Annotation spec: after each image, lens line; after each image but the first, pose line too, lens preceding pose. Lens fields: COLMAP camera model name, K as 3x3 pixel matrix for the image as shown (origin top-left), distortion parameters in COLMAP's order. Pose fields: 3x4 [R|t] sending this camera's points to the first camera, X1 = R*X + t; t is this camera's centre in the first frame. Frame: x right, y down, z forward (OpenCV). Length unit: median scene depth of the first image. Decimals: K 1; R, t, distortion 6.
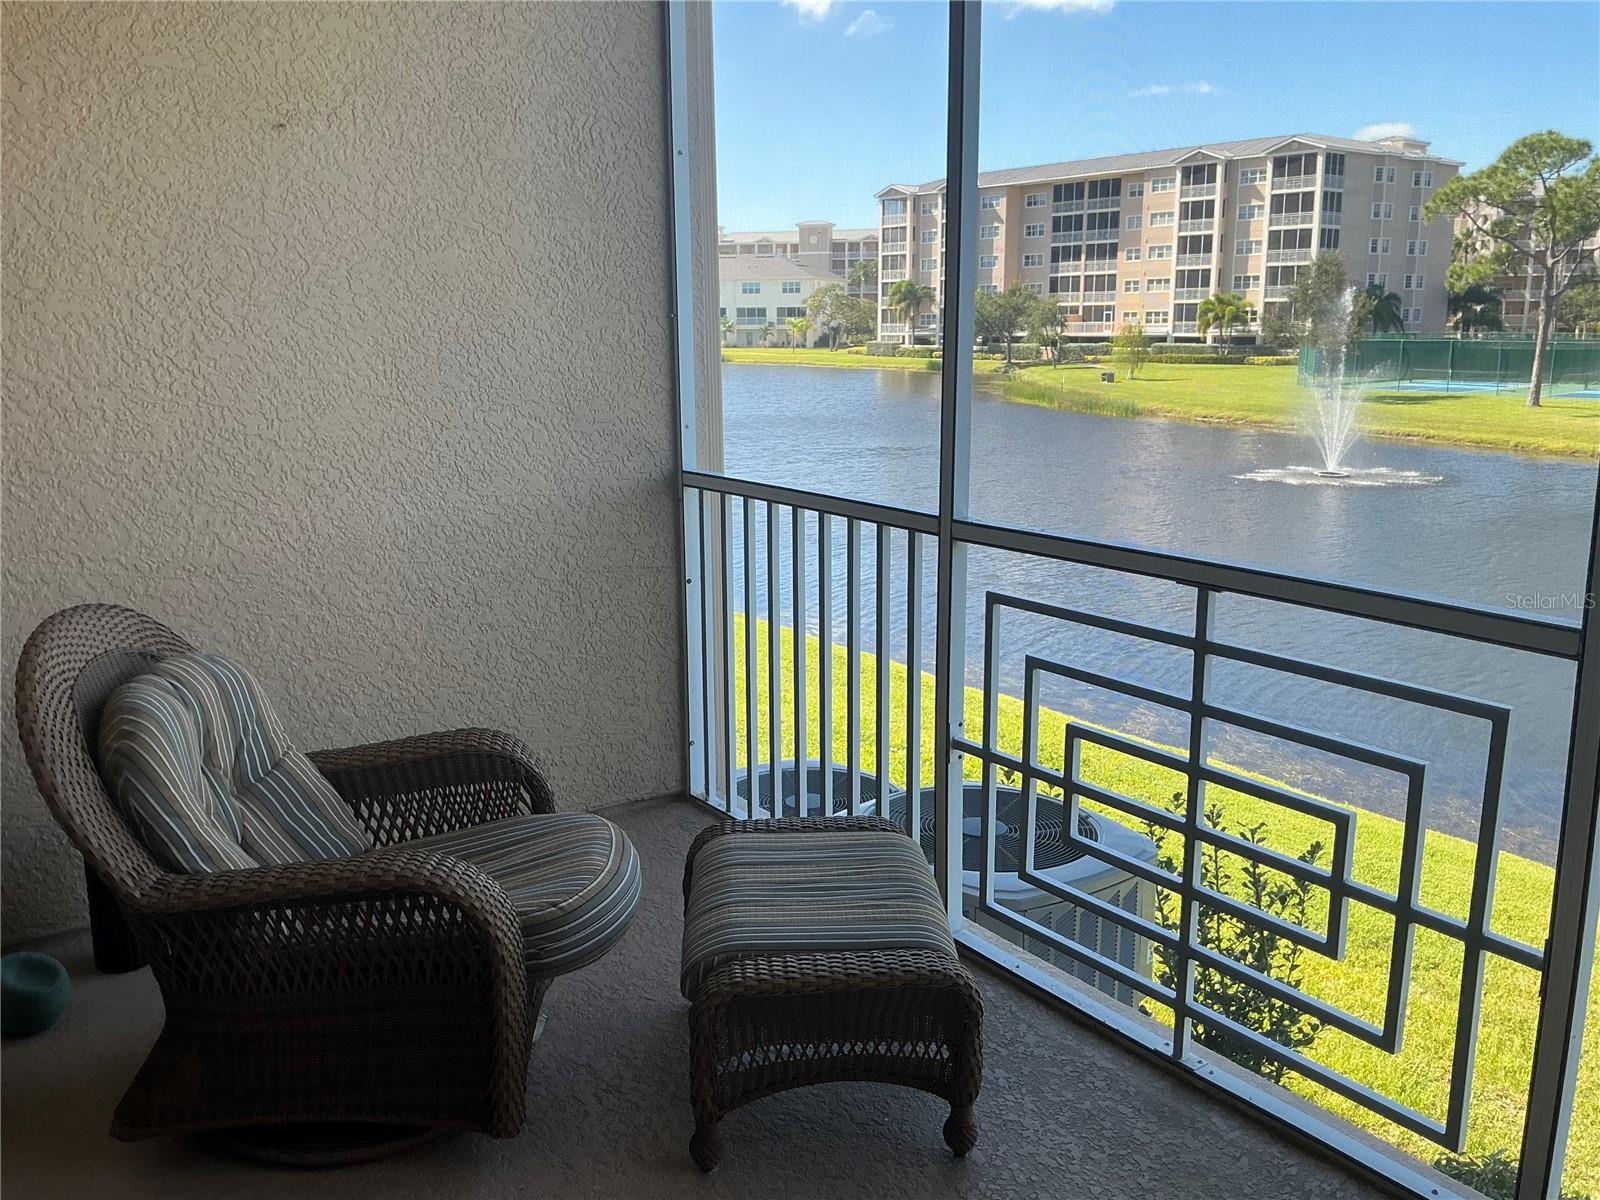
lens RADIAL K [[1324.9, 0, 810.1], [0, 1324.9, 601.6], [0, 0, 1]] dist [0.105368, -0.206109]
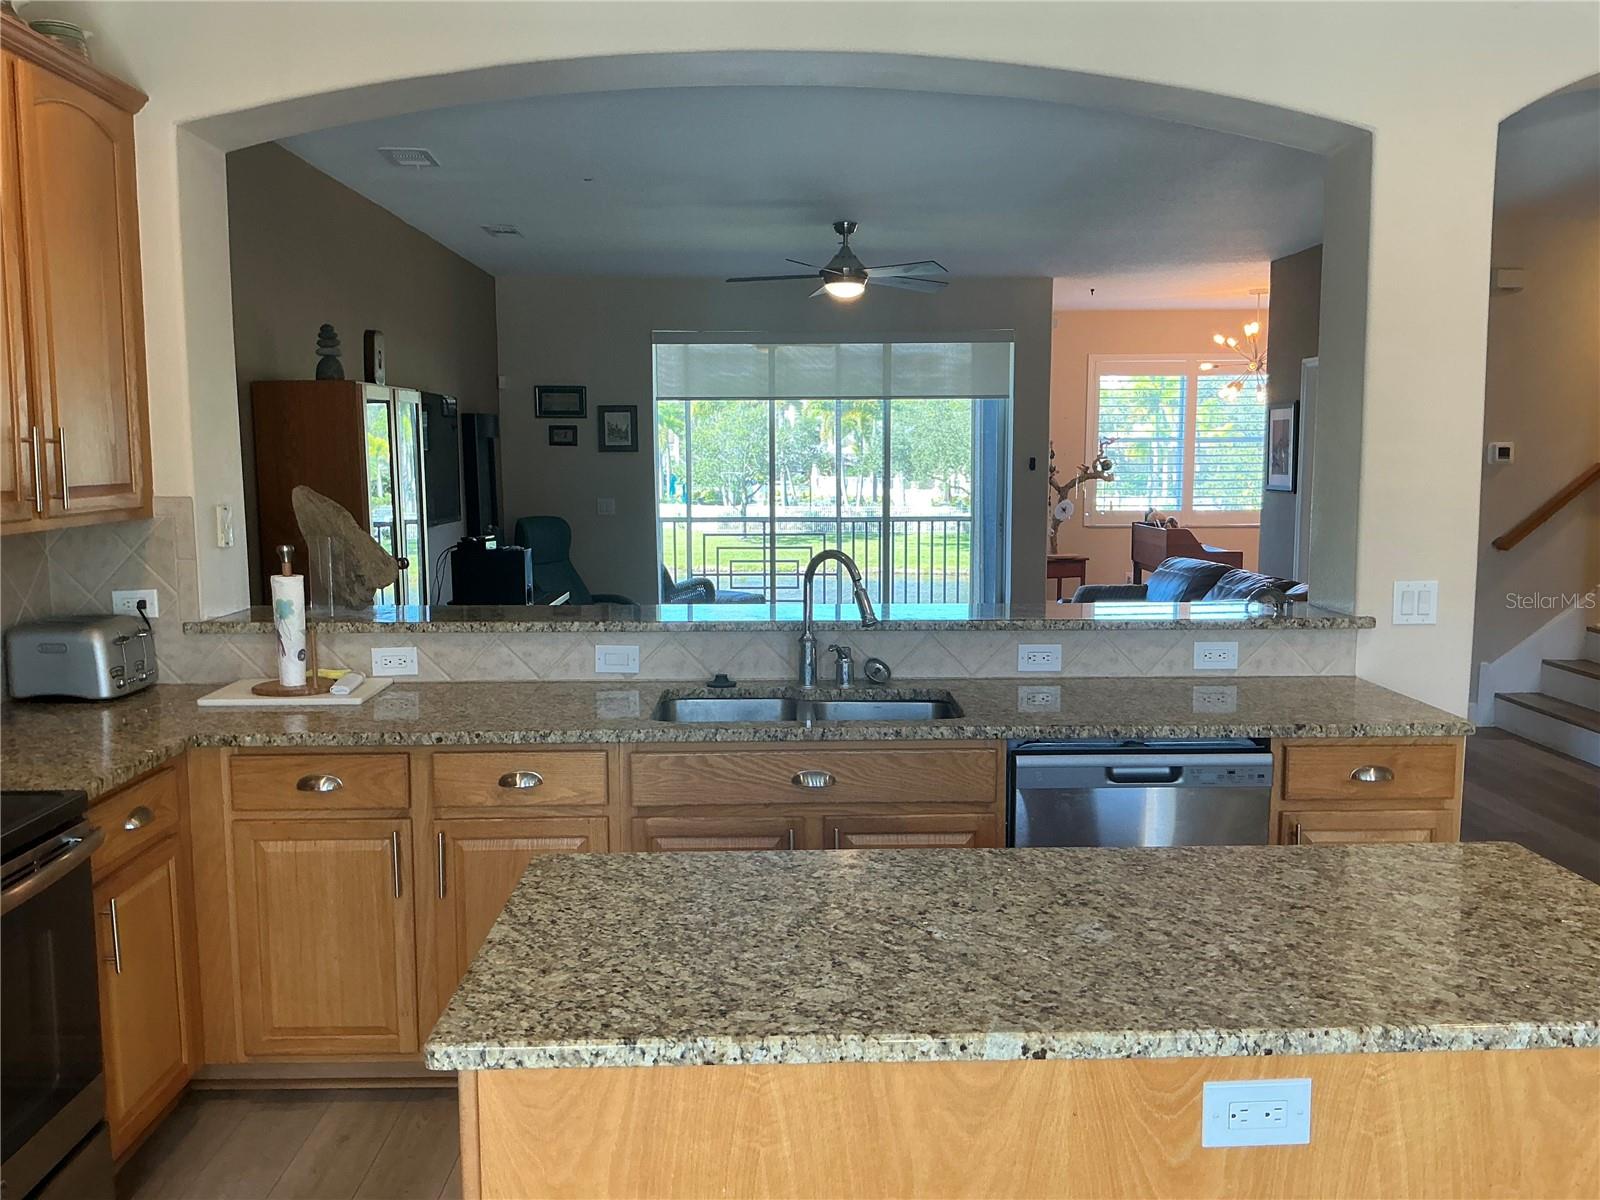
lens RADIAL K [[1324.9, 0, 810.1], [0, 1324.9, 601.6], [0, 0, 1]] dist [0.105368, -0.206109]
pose [[0.567418, -0.093489, 0.818106, -2.440896], [0.174369, 0.984644, -0.008418, 0.233887], [-0.804756, 0.147429, 0.575006, -1.273364]]
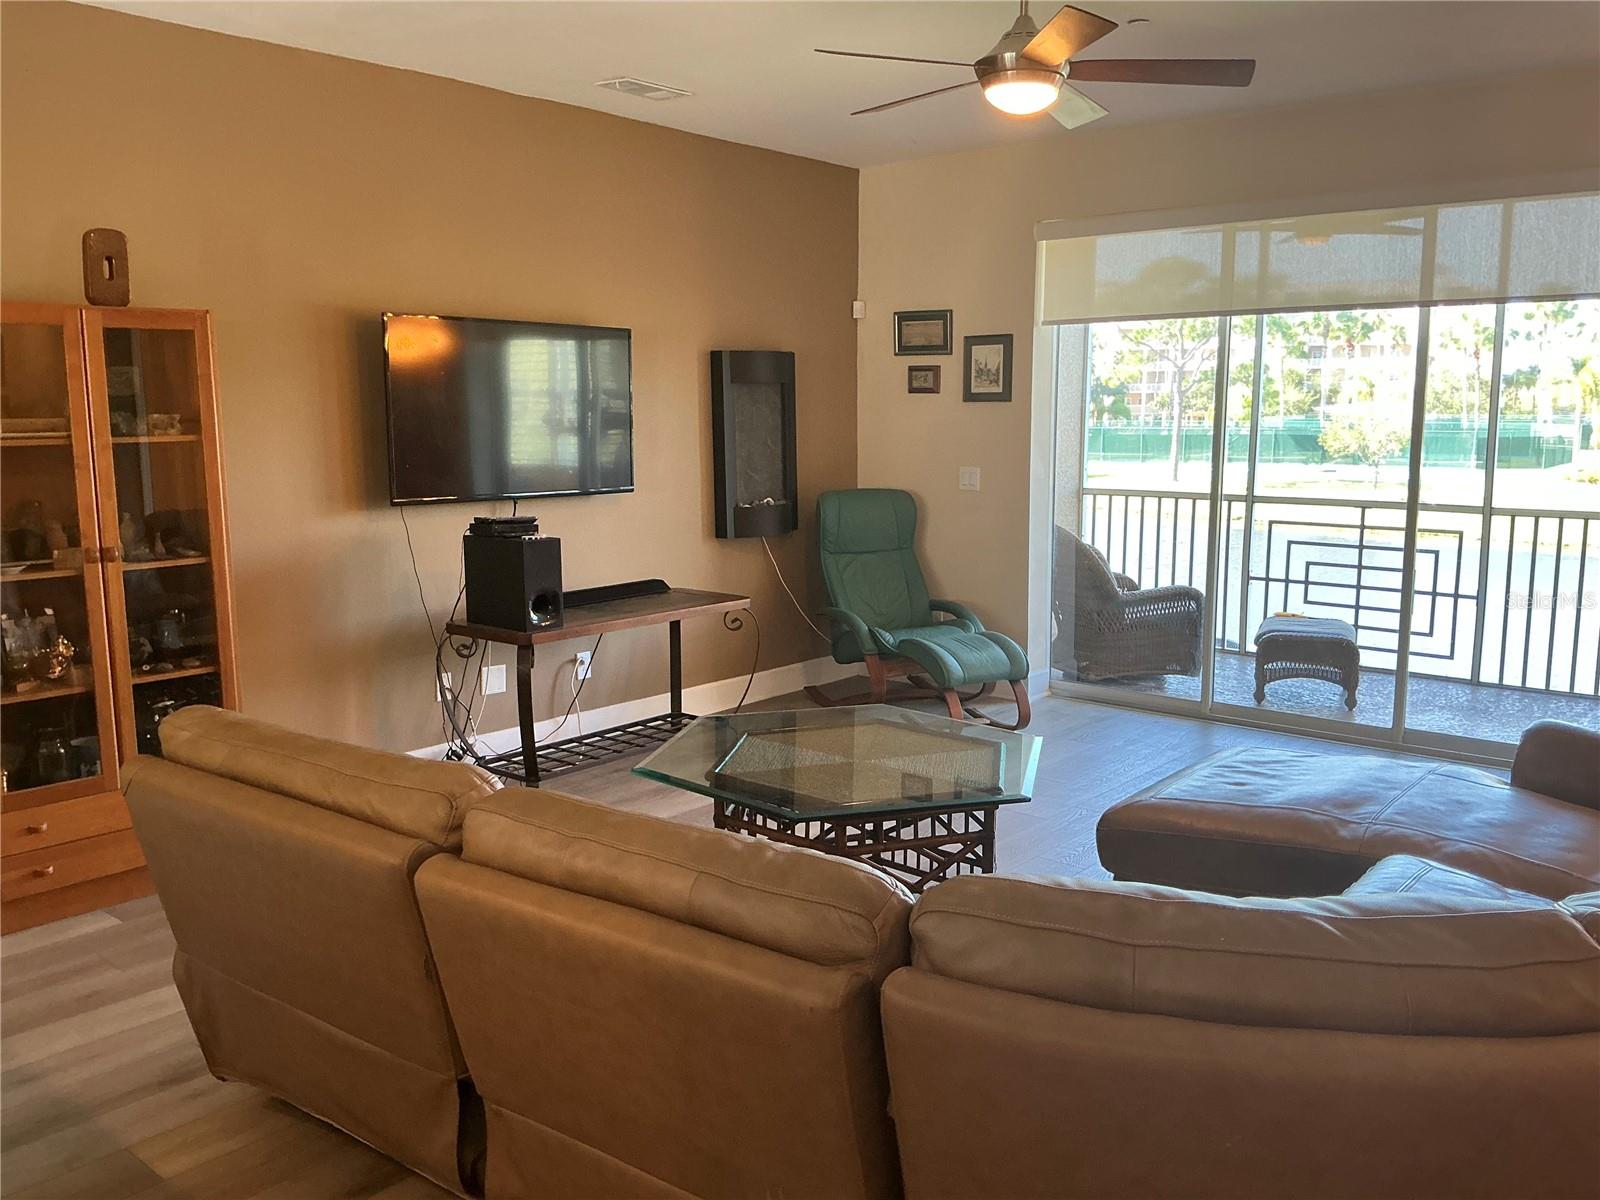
lens RADIAL K [[1324.9, 0, 810.1], [0, 1324.9, 601.6], [0, 0, 1]] dist [0.105368, -0.206109]
pose [[0.969528, -0.032393, 0.242828, -1.209786], [0.047300, 0.997320, -0.055809, 0.223909], [-0.240370, 0.065594, 0.968463, -1.219127]]
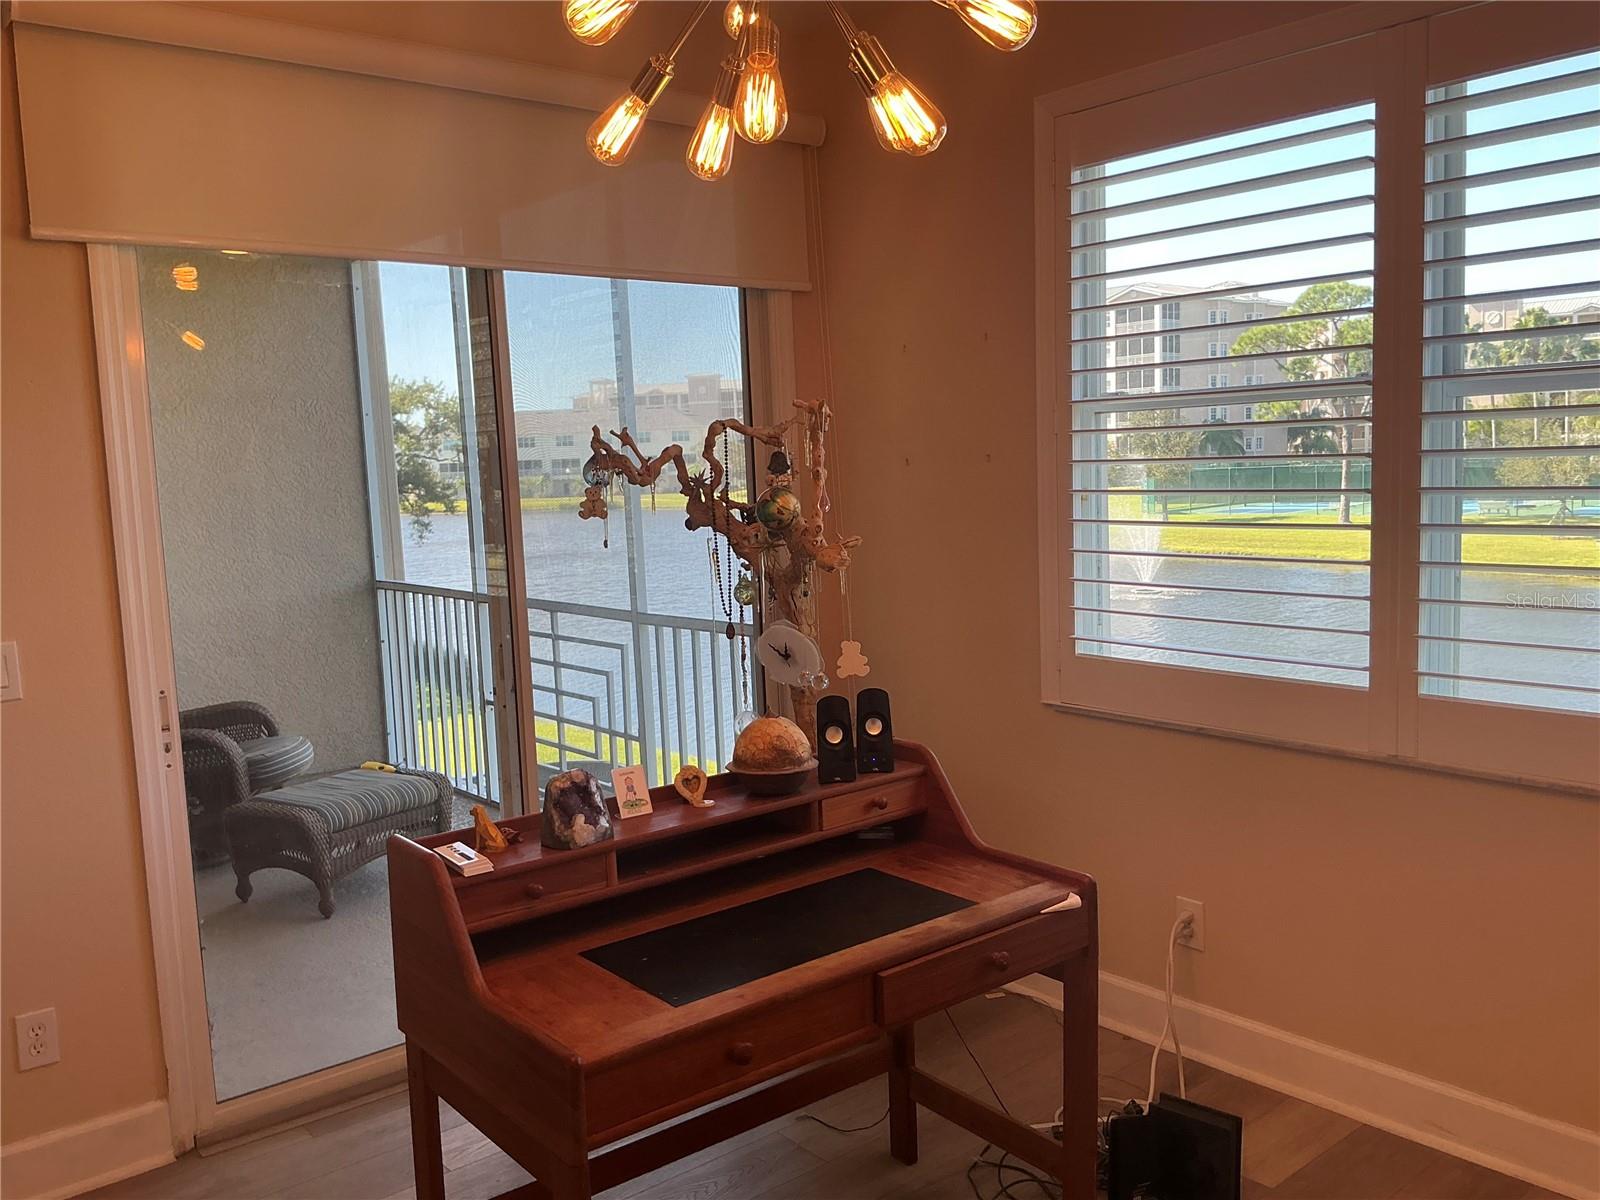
lens RADIAL K [[1324.9, 0, 810.1], [0, 1324.9, 601.6], [0, 0, 1]] dist [0.105368, -0.206109]
pose [[0.996612, -0.042243, 0.070566, 0.390700], [0.049376, 0.993496, -0.102604, 0.157696], [-0.065773, 0.105741, 0.992216, -0.914860]]
